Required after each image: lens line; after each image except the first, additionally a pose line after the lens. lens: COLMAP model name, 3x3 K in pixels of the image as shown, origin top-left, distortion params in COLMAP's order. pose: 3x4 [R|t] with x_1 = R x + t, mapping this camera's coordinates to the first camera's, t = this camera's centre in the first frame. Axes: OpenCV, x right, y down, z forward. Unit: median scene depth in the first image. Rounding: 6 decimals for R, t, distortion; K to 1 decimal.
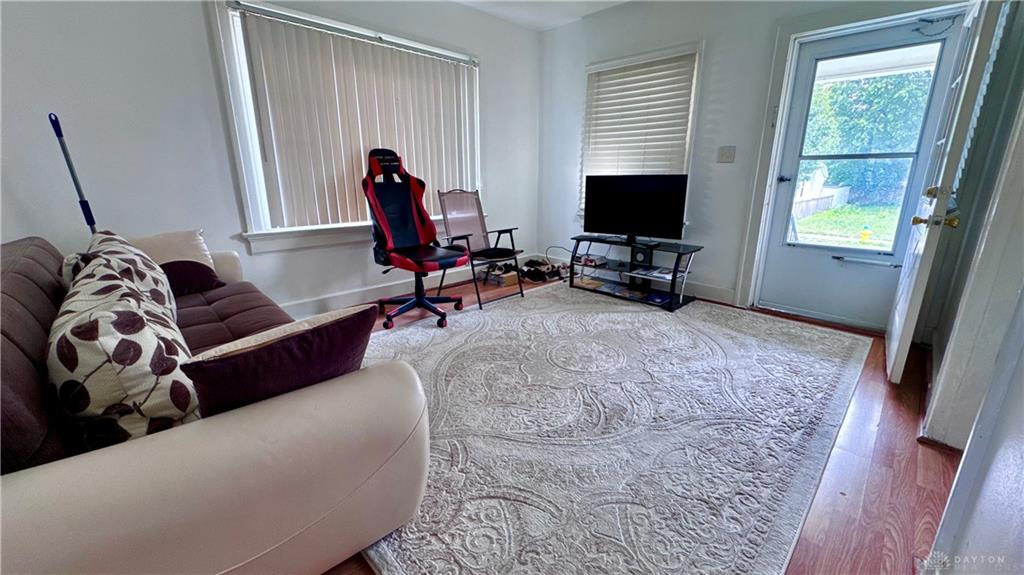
lens RADIAL K [[403.1, 0, 511.8], [0, 403.1, 286.3], [0, 0, 1]] dist [-0.011274, 0.000538]
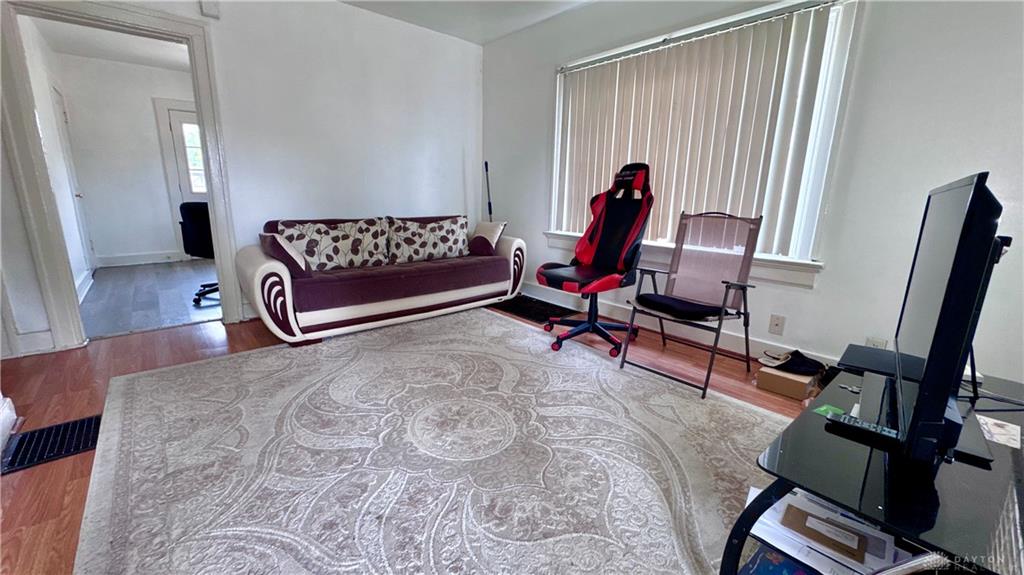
lens RADIAL K [[403.1, 0, 510.7], [0, 403.1, 287.3], [0, 0, 1]] dist [-0.011274, 0.000538]
pose [[-0.056908, 0.219468, -0.973958, 0.650487], [-0.286142, 0.931029, 0.226514, -0.197671], [0.956496, 0.291581, 0.009816, 0.780776]]
